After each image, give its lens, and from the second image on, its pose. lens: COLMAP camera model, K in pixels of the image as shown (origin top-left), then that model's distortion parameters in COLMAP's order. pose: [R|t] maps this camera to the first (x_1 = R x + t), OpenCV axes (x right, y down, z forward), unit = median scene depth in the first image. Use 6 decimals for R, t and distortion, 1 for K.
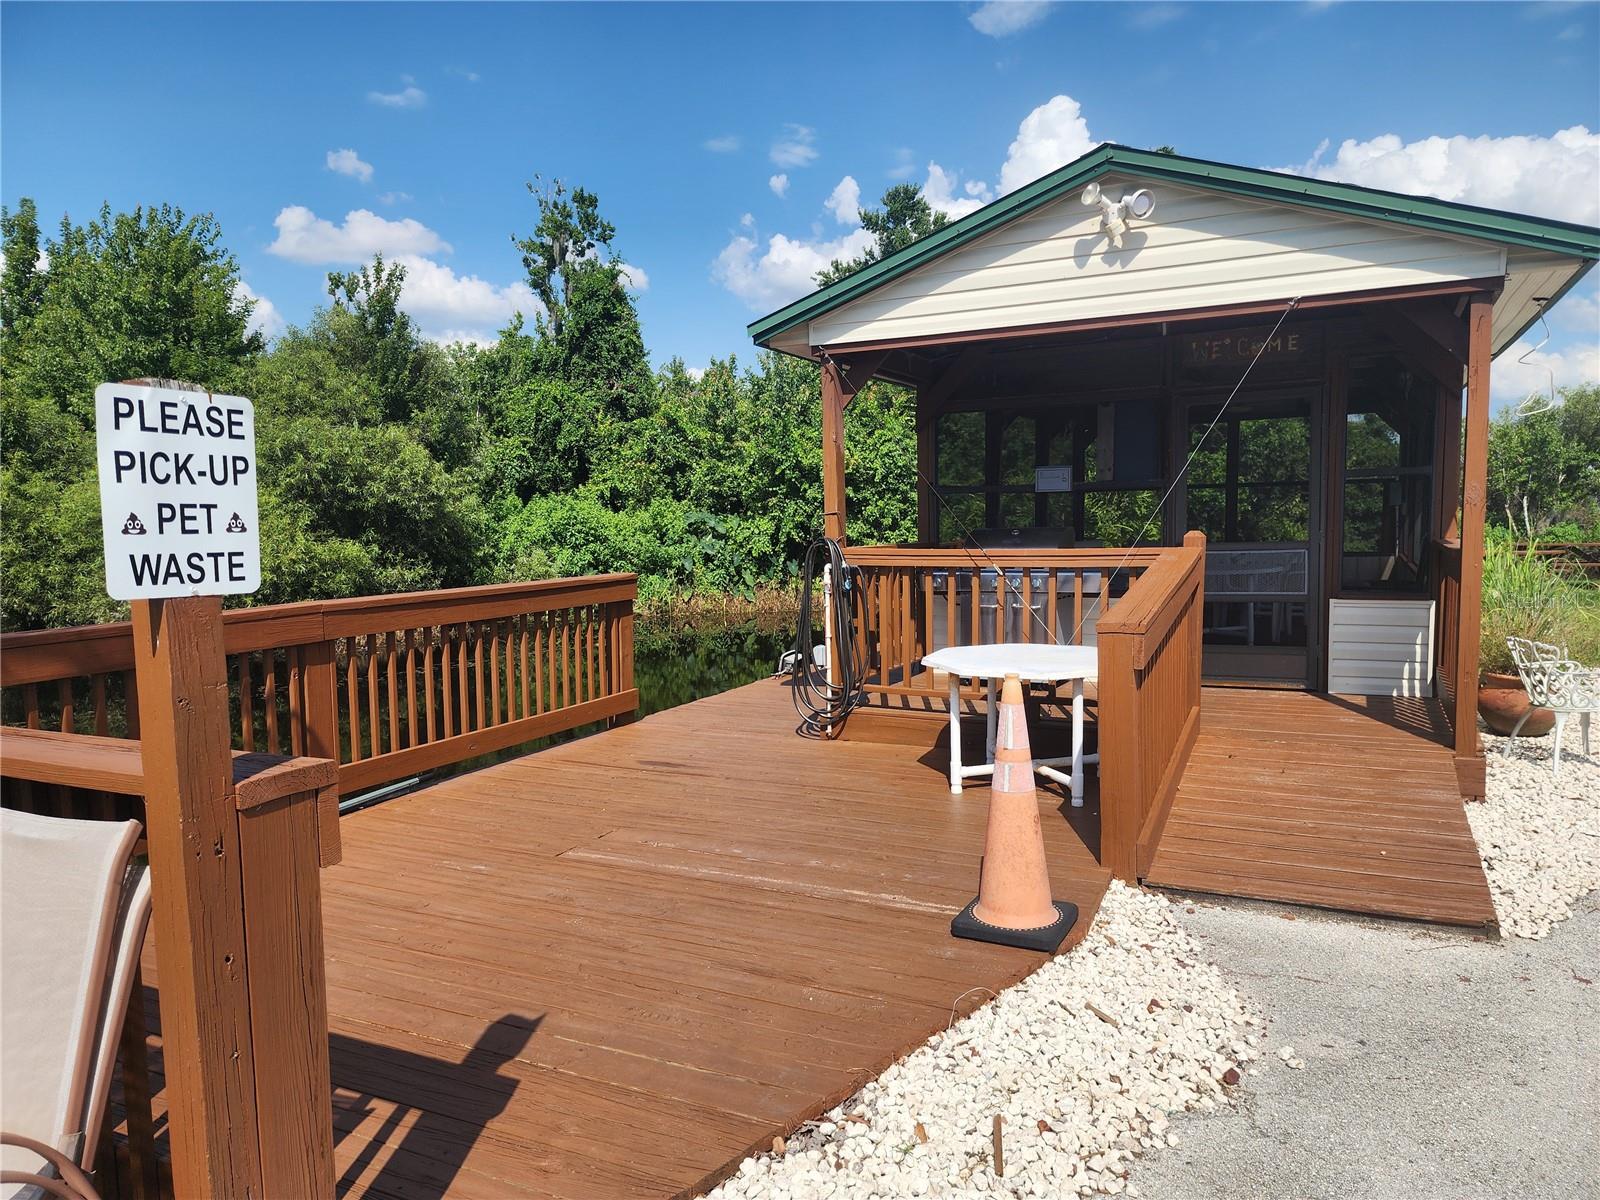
lens RADIAL K [[1072.3, 0, 808.0], [0, 1072.3, 598.9], [0, 0, 1]] dist [0.067654, -0.076436]
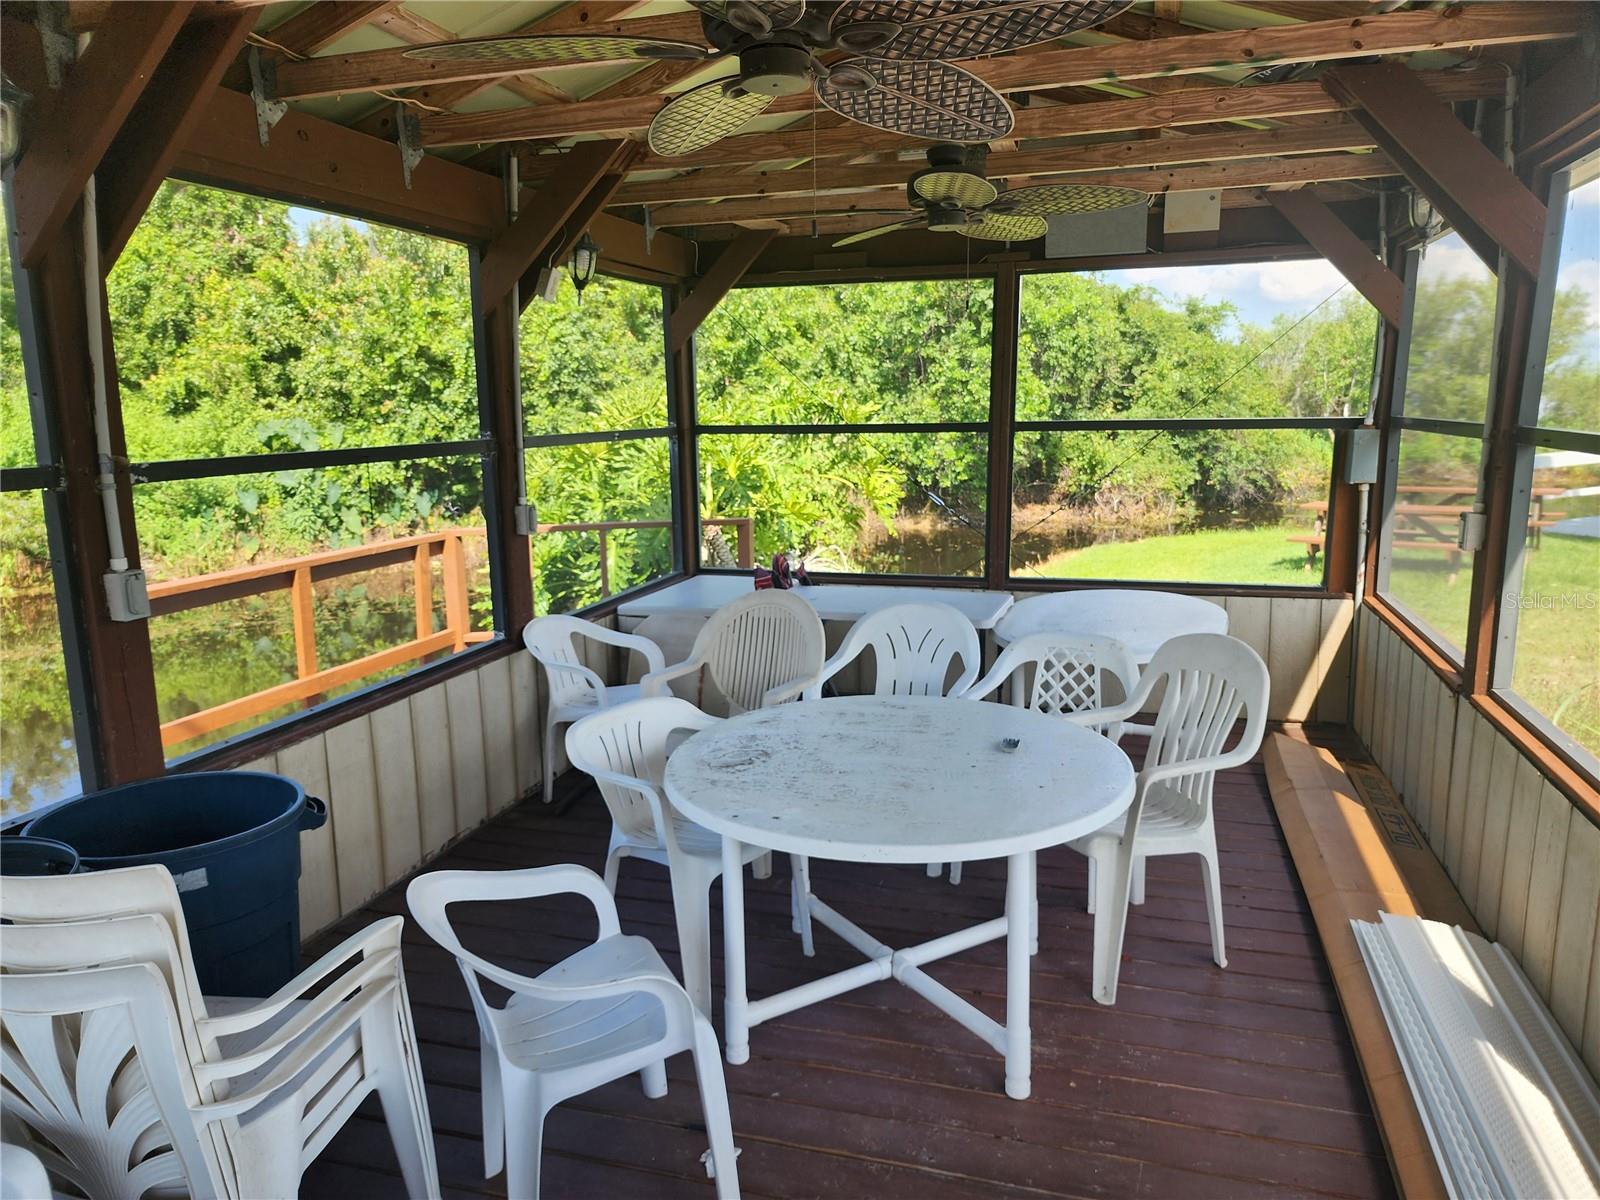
lens RADIAL K [[1072.3, 0, 808.0], [0, 1072.3, 598.9], [0, 0, 1]] dist [0.067654, -0.076436]
pose [[0.986254, -0.020081, 0.164009, 0.099273], [0.004277, 0.995358, 0.096148, -0.030397], [-0.165179, -0.094125, 0.981762, 0.242418]]
